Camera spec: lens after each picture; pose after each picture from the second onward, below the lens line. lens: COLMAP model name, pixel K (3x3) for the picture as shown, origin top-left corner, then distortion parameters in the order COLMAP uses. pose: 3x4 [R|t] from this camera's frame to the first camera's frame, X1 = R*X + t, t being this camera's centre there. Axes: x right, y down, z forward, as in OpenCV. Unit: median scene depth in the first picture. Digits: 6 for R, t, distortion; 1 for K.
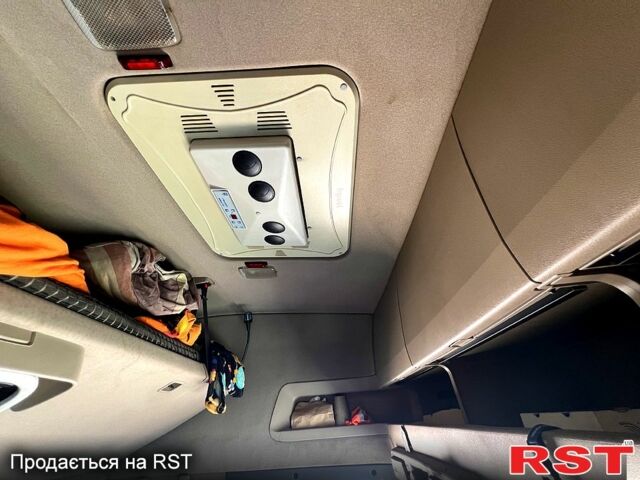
lens RADIAL K [[258.5, 0, 318.1], [0, 258.5, 238.2], [0, 0, 1]] dist [0.000290, -0.000209]
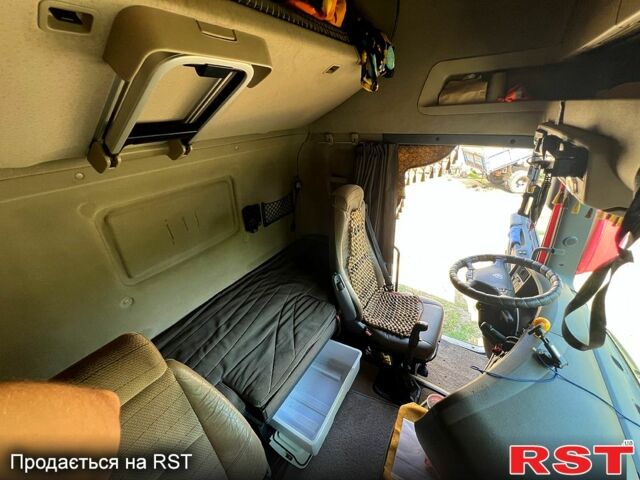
lens RADIAL K [[258.5, 0, 321.3], [0, 258.5, 239.3], [0, 0, 1]] dist [0.000290, -0.000209]
pose [[0.883494, 0.225414, -0.410642, 0.043733], [0.265324, 0.481648, 0.835236, -0.044519], [0.386059, -0.846879, 0.365725, -0.093404]]
